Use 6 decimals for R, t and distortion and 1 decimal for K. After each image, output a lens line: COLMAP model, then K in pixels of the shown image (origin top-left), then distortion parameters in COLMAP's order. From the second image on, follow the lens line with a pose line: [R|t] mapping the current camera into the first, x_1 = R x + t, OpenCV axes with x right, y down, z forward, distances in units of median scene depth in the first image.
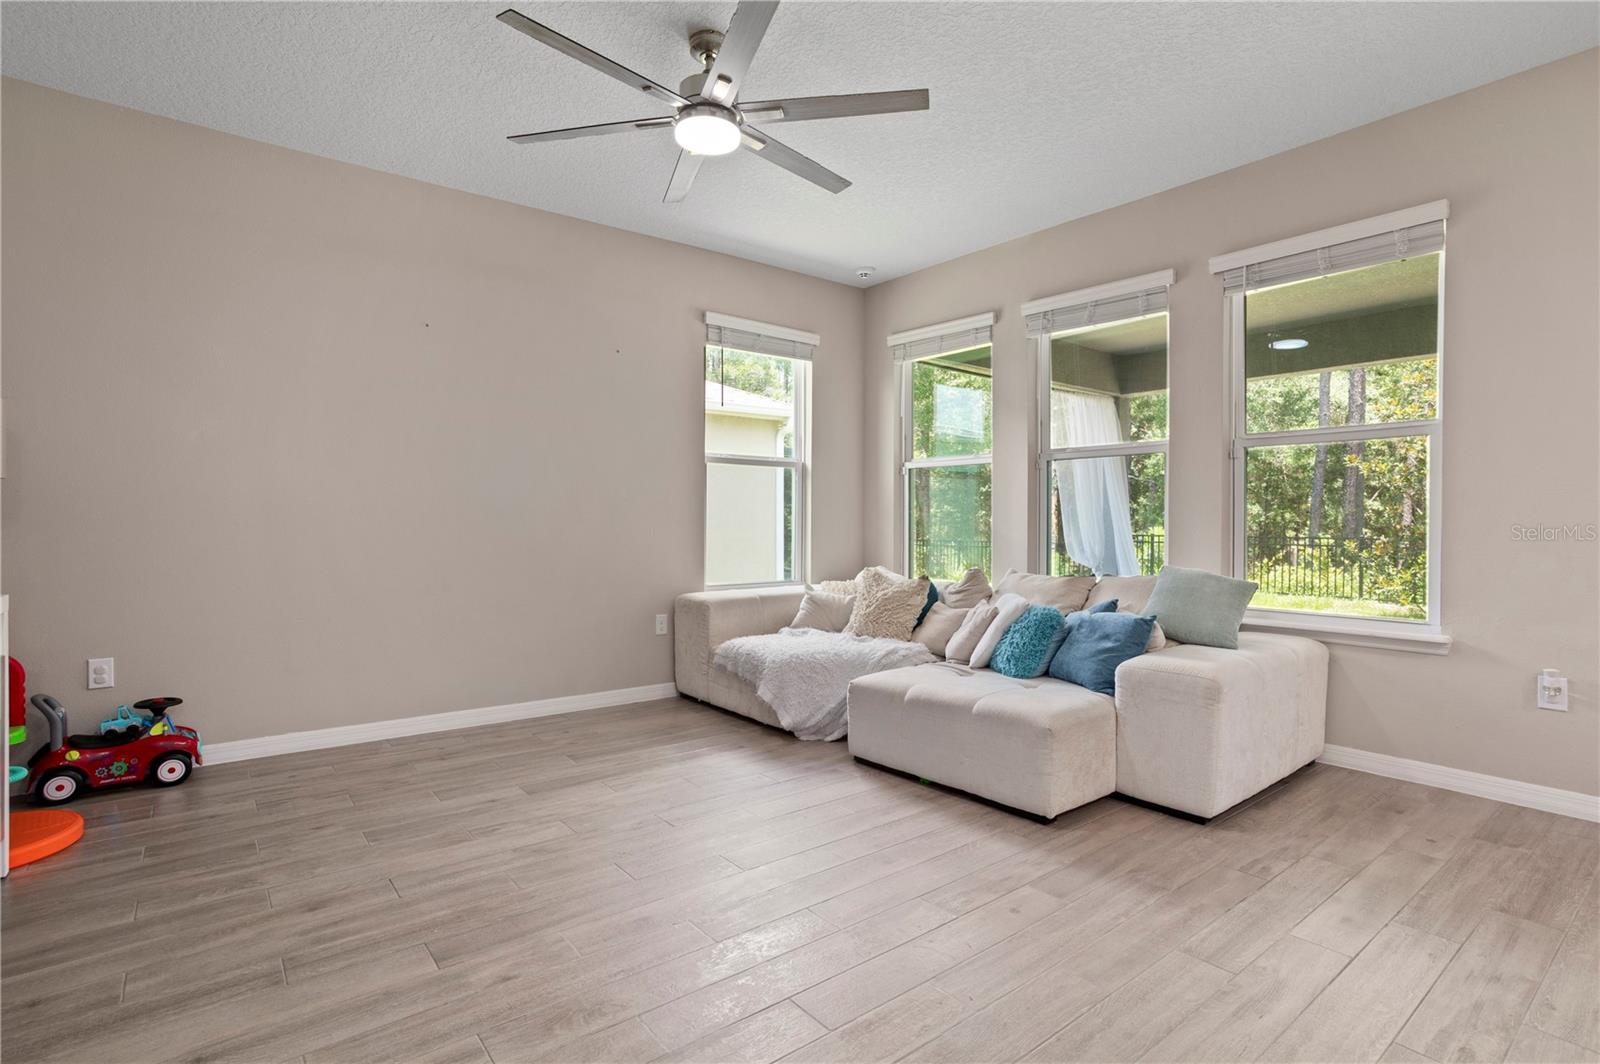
lens RADIAL K [[787.8, 0, 802.2], [0, 787.8, 521.6], [0, 0, 1]] dist [-0.054201, 0.029283]
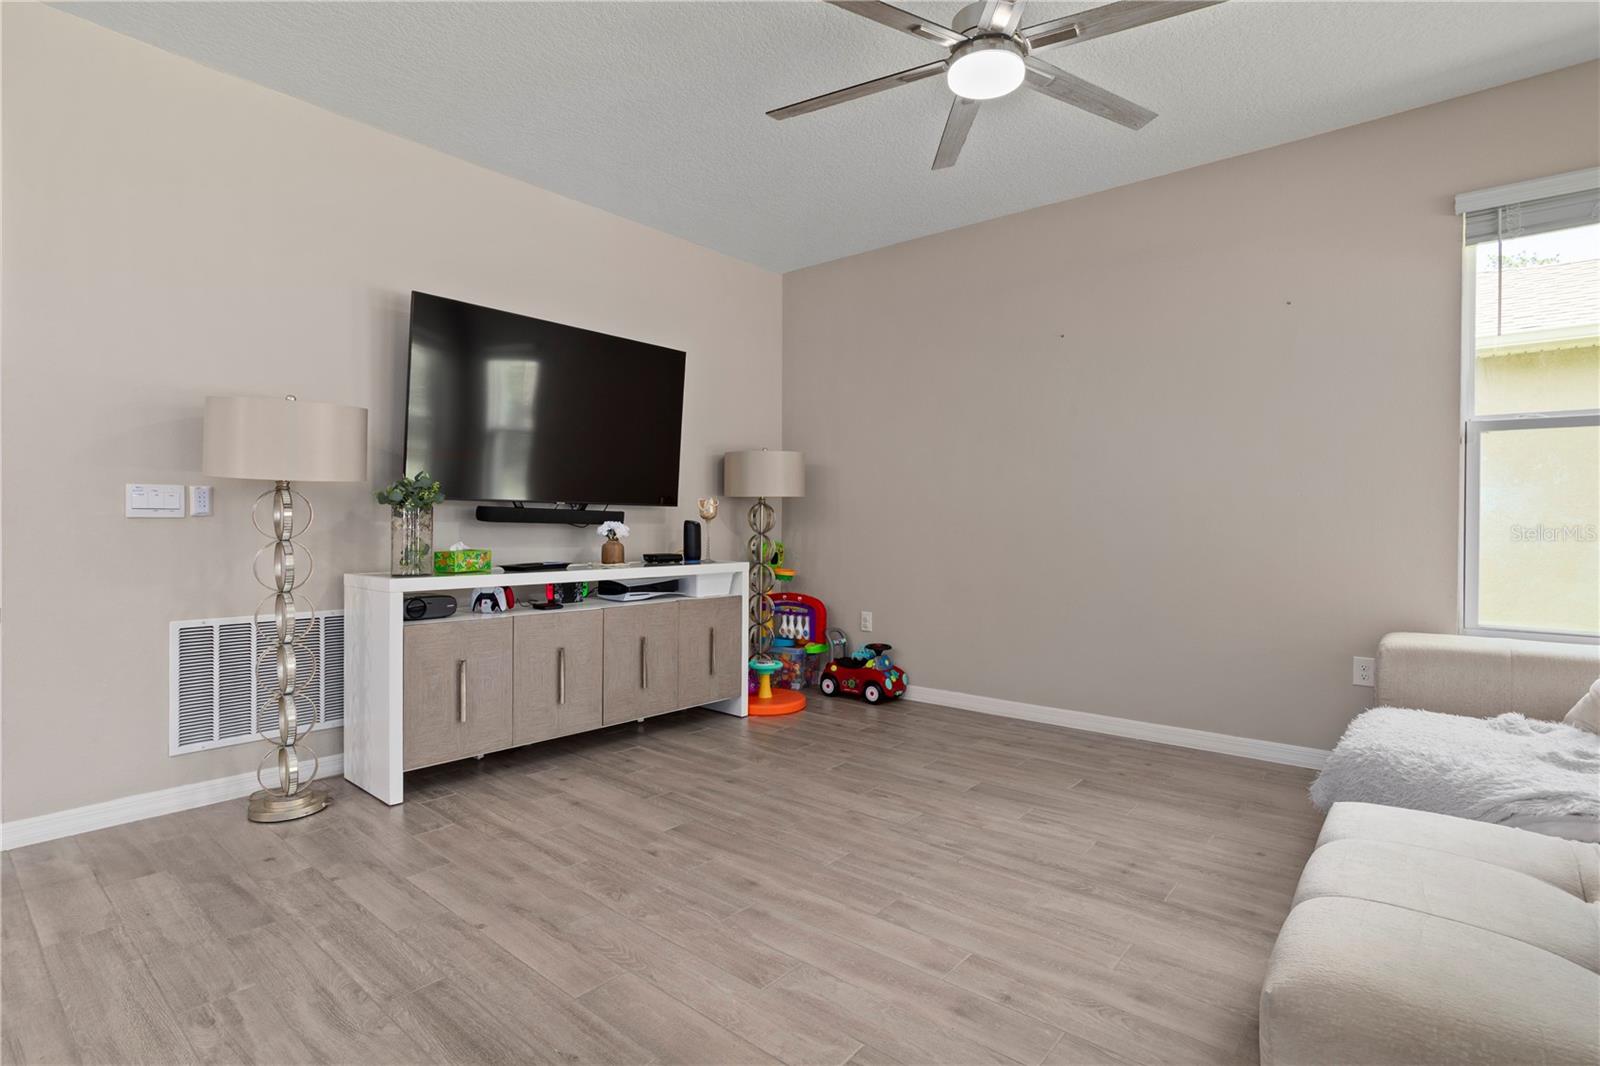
lens RADIAL K [[787.8, 0, 802.2], [0, 787.8, 522.6], [0, 0, 1]] dist [-0.054201, 0.029283]
pose [[0.193739, 0.002293, -0.981051, 0.662497], [-0.002290, 0.999996, 0.001885, -0.002212], [0.981051, 0.001881, 0.193743, 0.631770]]
